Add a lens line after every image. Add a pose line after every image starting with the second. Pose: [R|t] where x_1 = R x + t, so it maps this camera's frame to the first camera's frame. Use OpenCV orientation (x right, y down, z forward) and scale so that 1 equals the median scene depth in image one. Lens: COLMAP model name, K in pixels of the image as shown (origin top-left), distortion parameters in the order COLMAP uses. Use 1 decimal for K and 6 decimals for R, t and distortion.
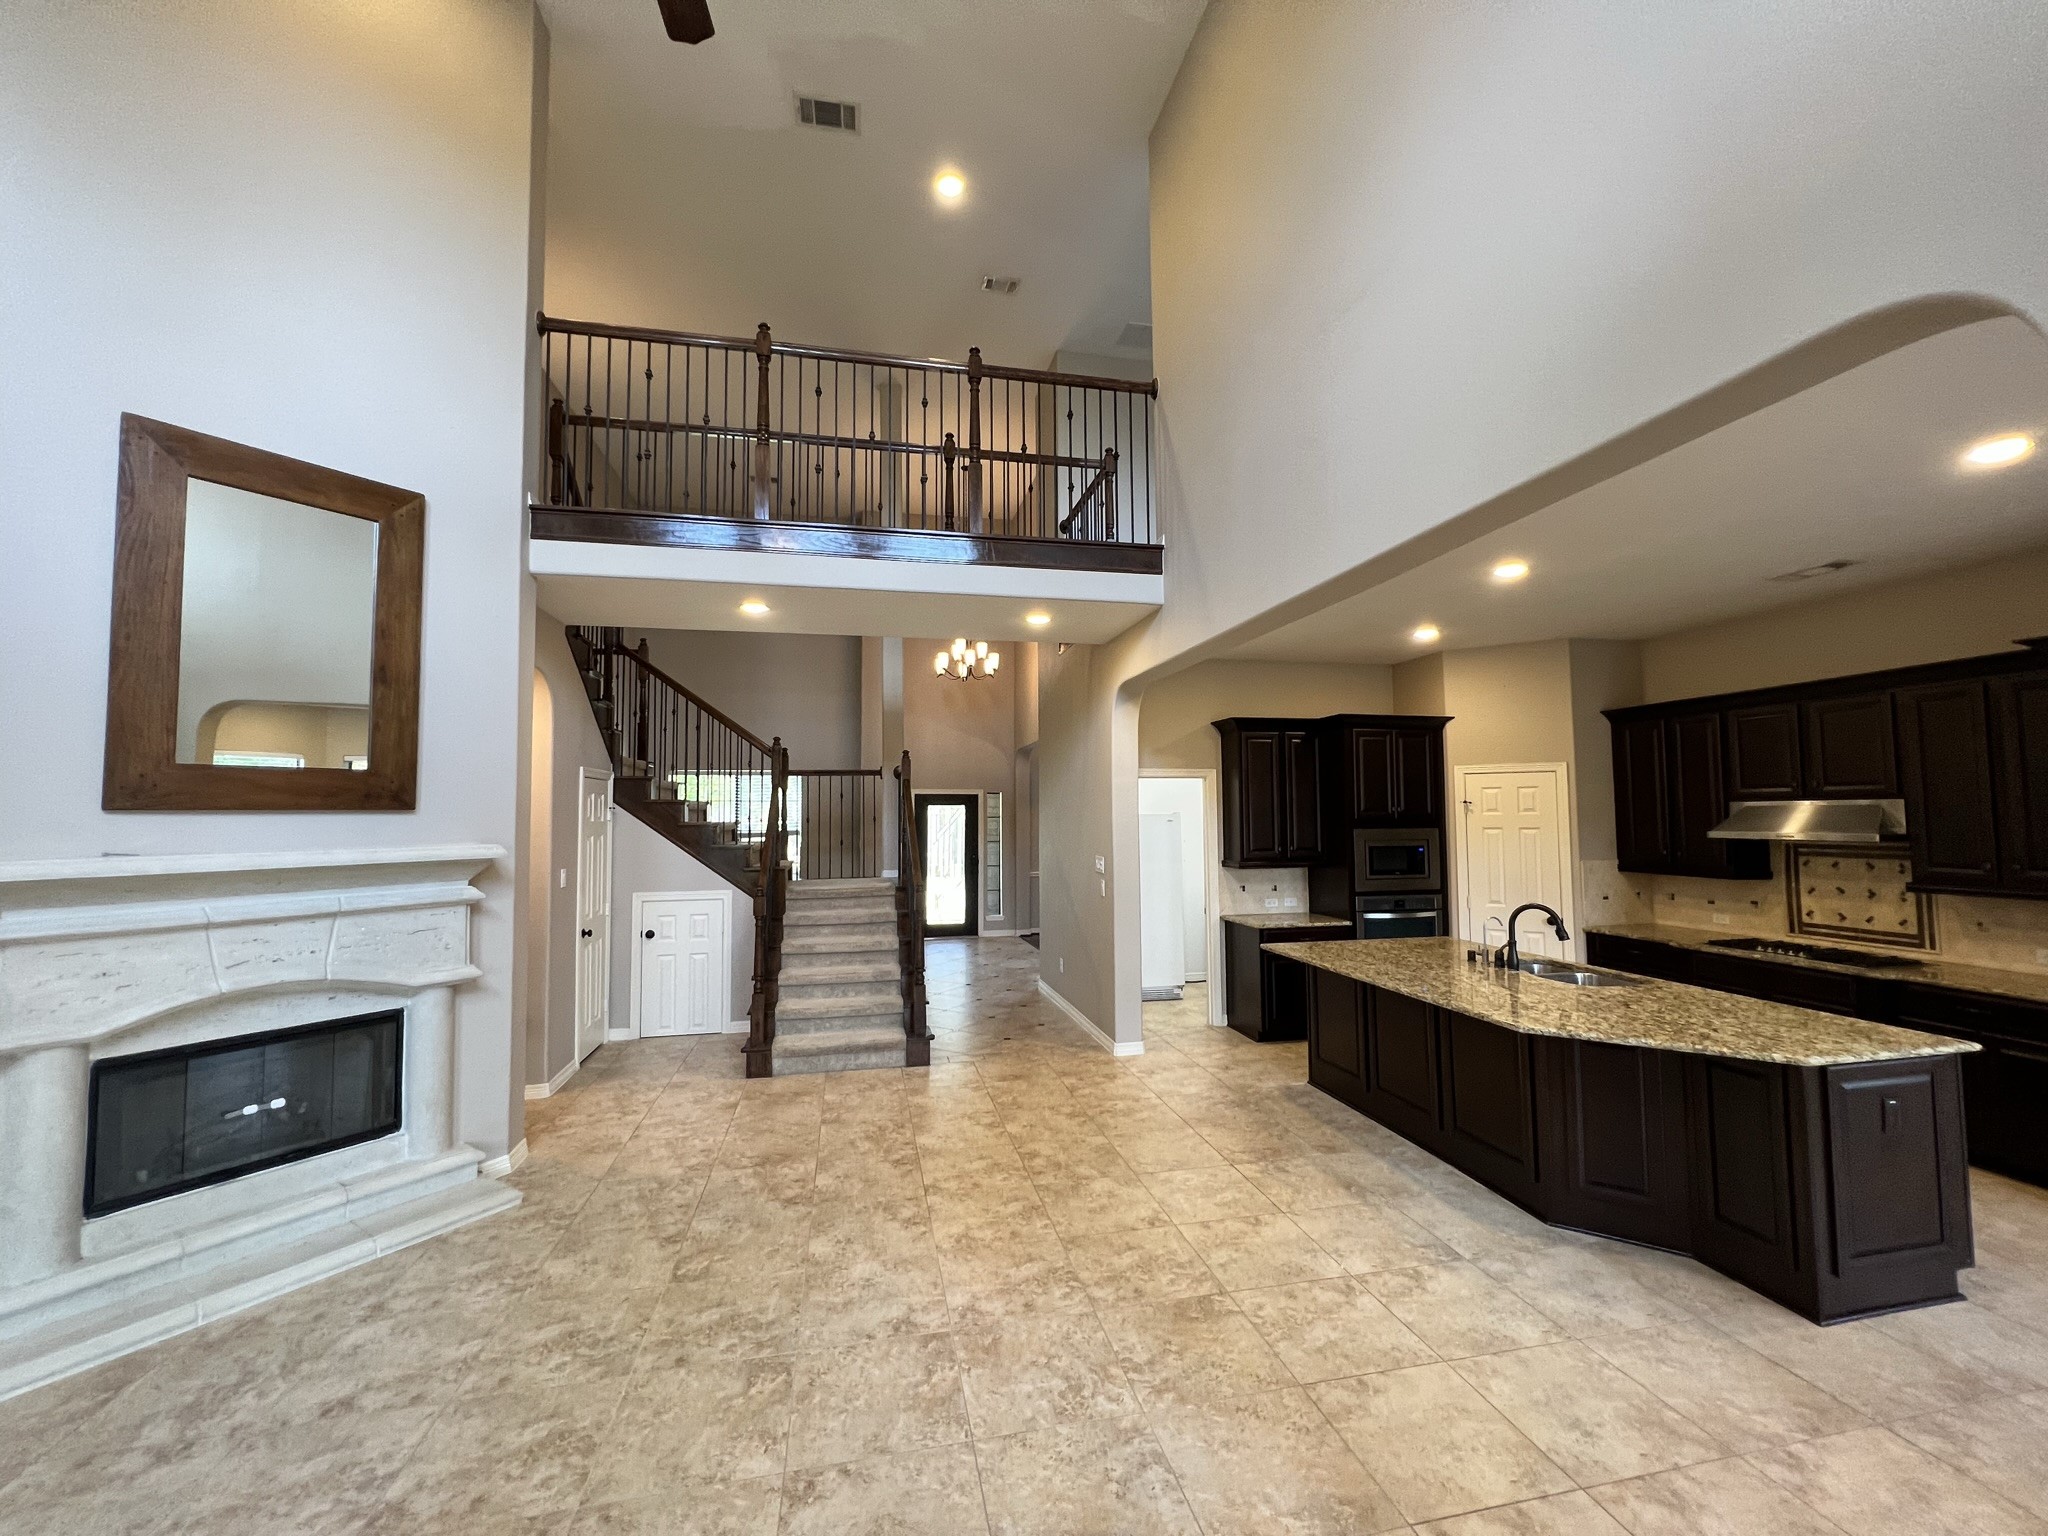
lens RADIAL K [[823.6, 0, 1031.8], [0, 823.6, 770.8], [0, 0, 1]] dist [-0.003314, 0.001523]
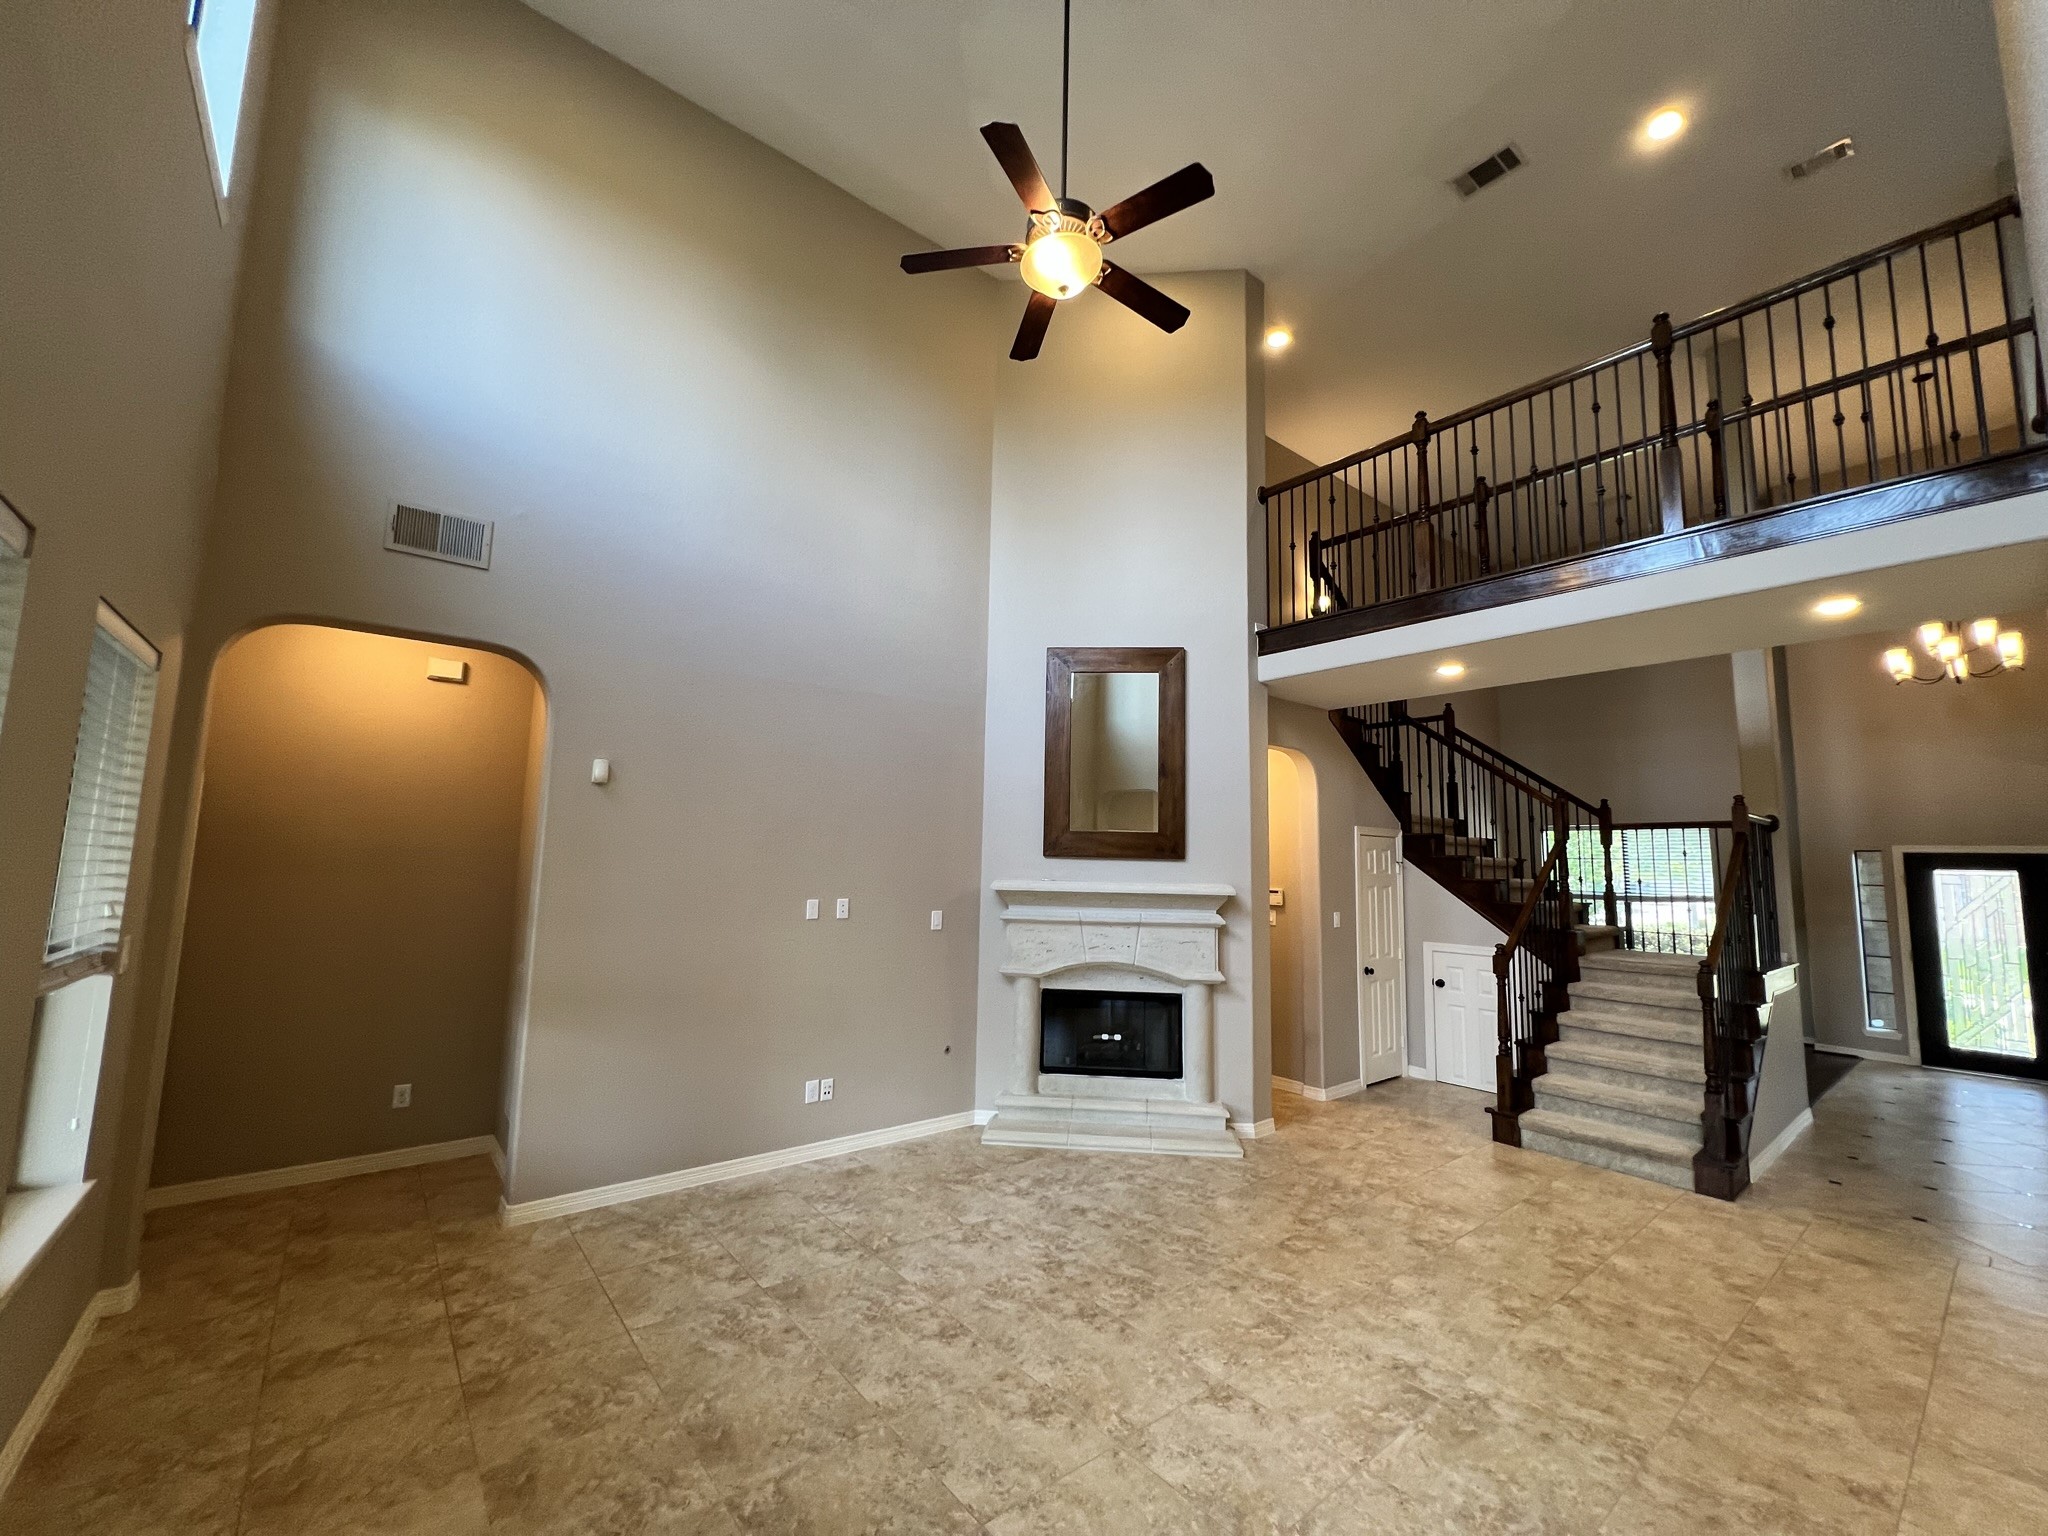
lens RADIAL K [[823.6, 0, 1033.0], [0, 823.6, 771.2], [0, 0, 1]] dist [-0.003314, 0.001523]
pose [[0.456452, -0.081879, -0.885972, 0.344369], [0.019608, 0.996441, -0.081986, 0.004801], [0.889532, 0.020050, 0.456433, 0.061751]]
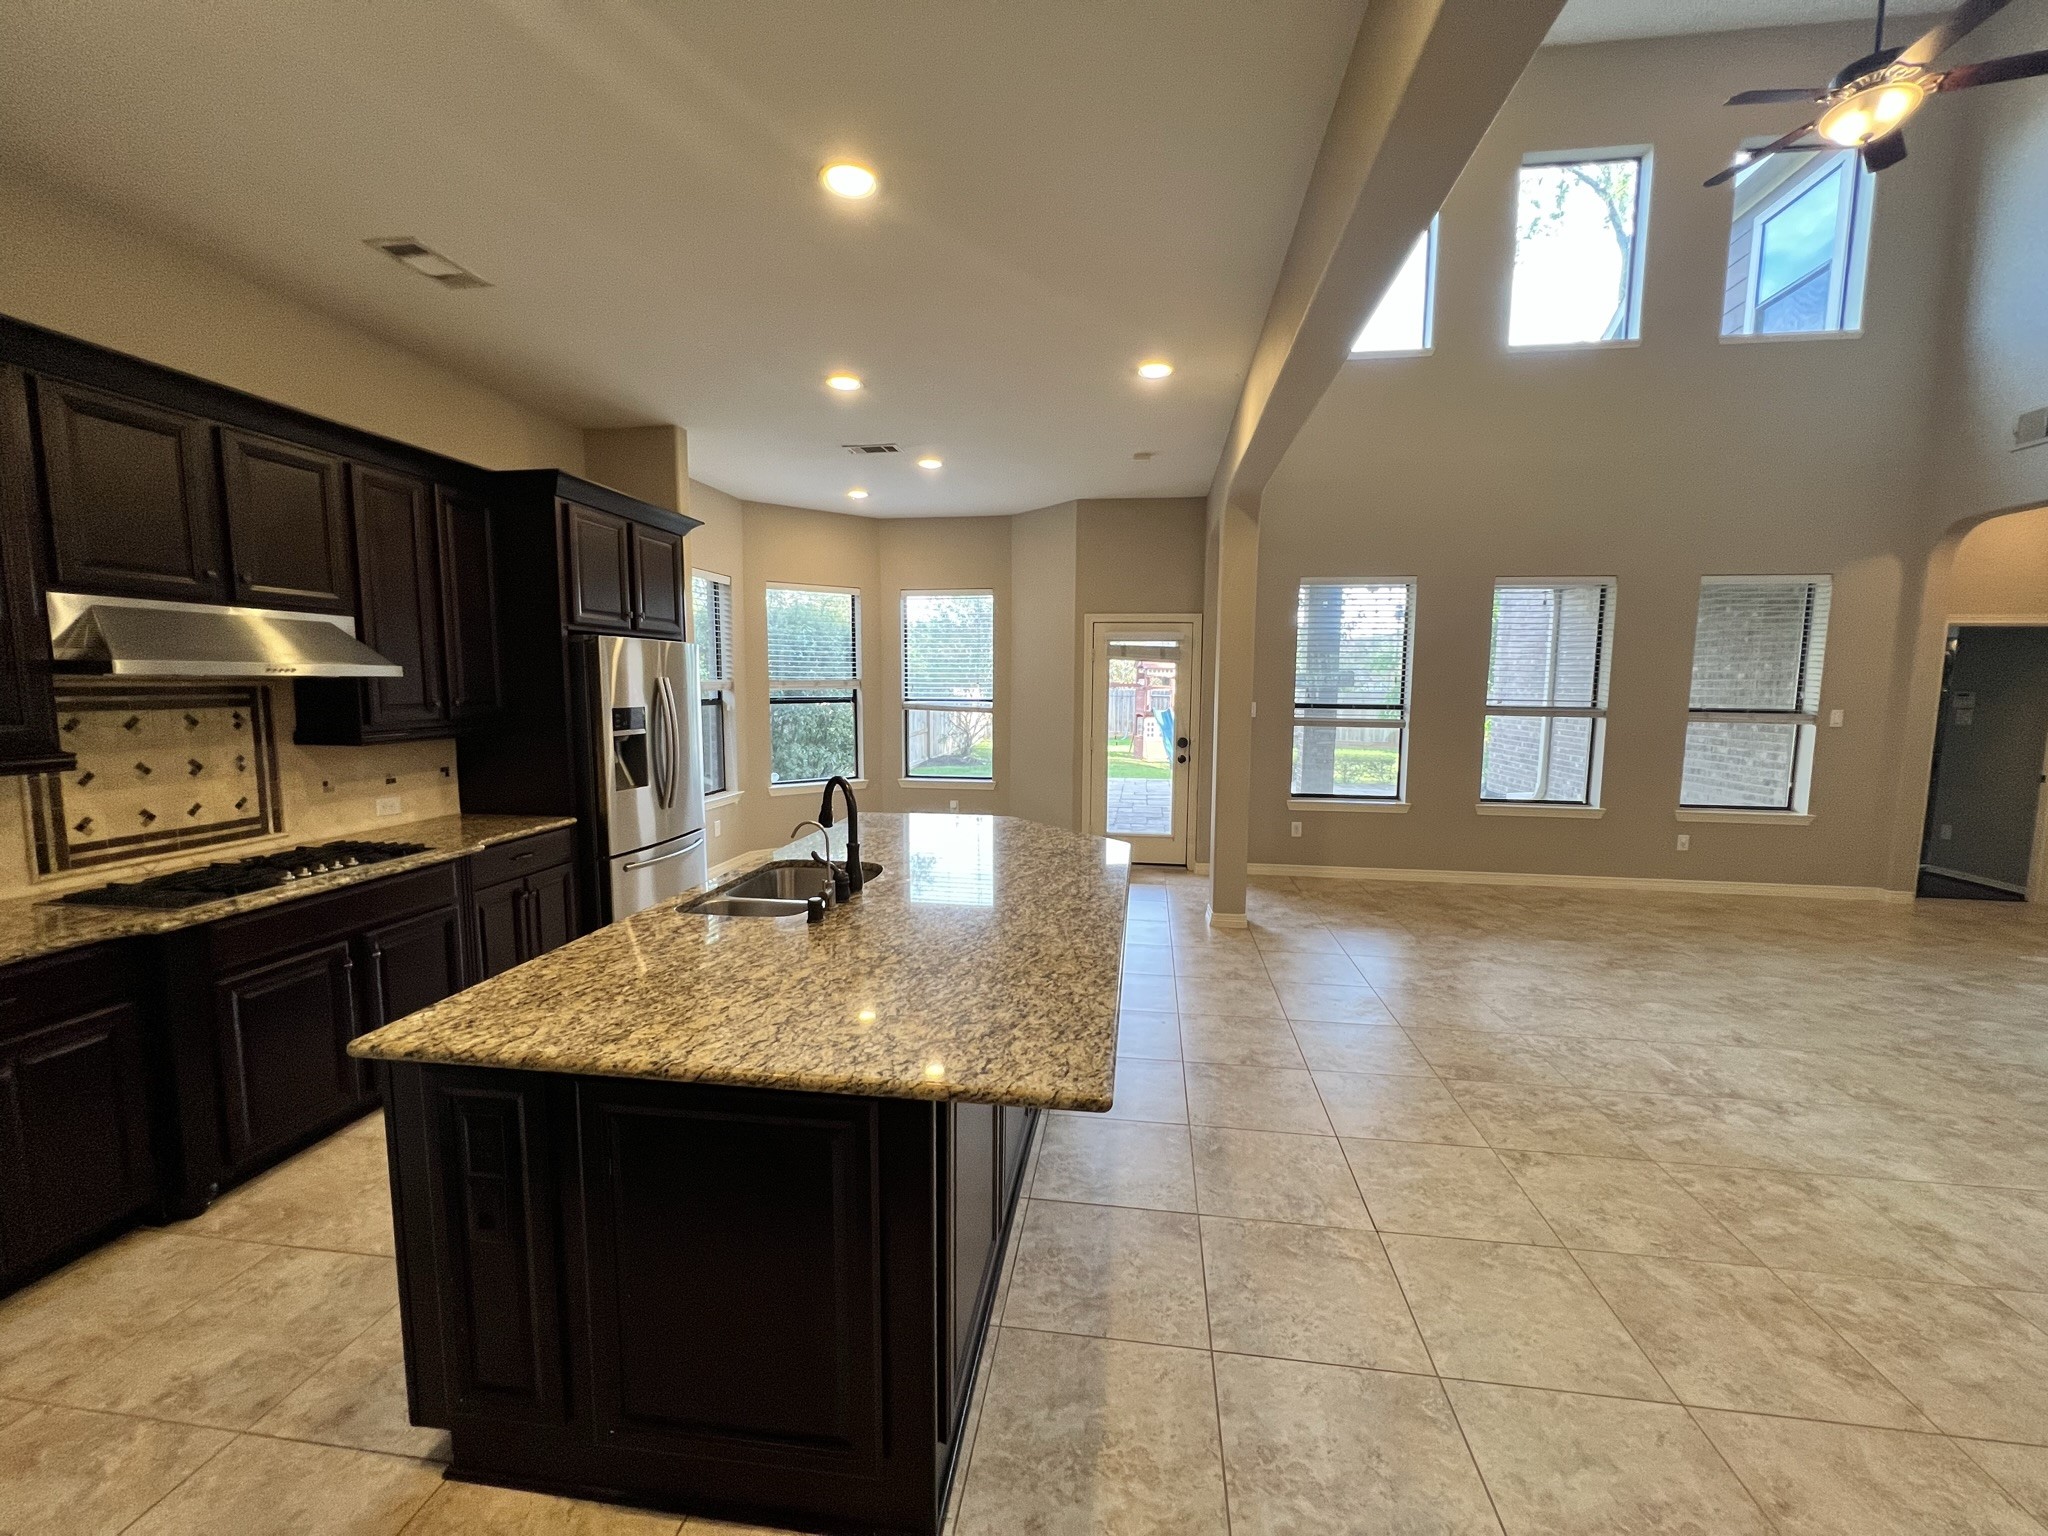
lens RADIAL K [[823.6, 0, 1031.2], [0, 823.6, 769.2], [0, 0, 1]] dist [-0.003314, 0.001523]
pose [[-0.939492, -0.035399, 0.340737, 0.237909], [-0.018486, 0.998436, 0.052755, 0.107394], [-0.342072, 0.043264, -0.938677, 1.342346]]
